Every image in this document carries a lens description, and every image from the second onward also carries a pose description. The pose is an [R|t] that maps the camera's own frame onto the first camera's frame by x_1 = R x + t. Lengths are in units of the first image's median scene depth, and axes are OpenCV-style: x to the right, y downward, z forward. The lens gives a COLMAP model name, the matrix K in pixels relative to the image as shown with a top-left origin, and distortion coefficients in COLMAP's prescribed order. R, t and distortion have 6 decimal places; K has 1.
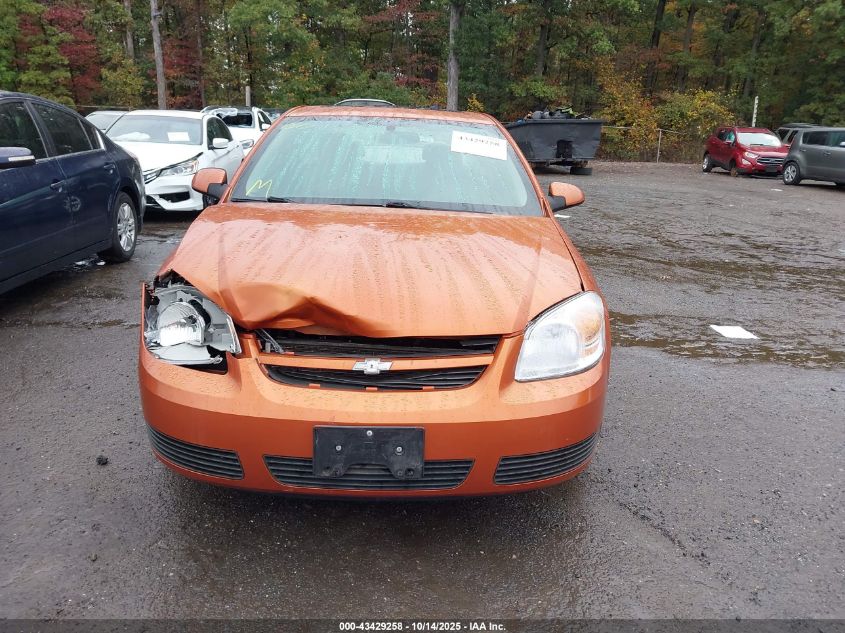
lens RADIAL K [[655.6, 0, 423.7], [0, 655.6, 320.7], [0, 0, 1]] dist [-0.002377, 0.000498]
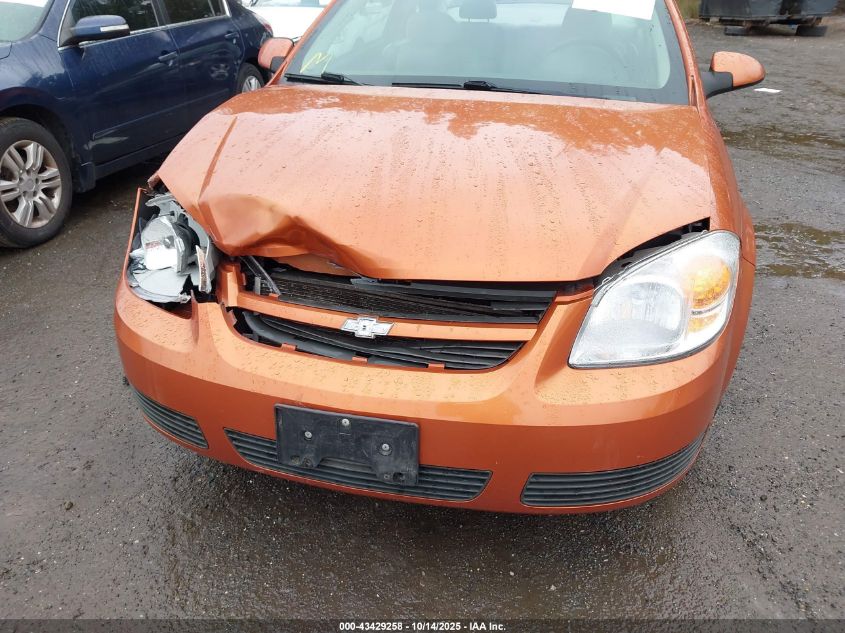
lens RADIAL K [[655.6, 0, 423.7], [0, 655.6, 320.7], [0, 0, 1]] dist [-0.002377, 0.000498]
pose [[0.962677, 0.095766, -0.253145, 0.160230], [-0.047017, 0.980261, 0.192037, -0.077251], [0.266538, -0.172968, 0.948177, 0.314186]]
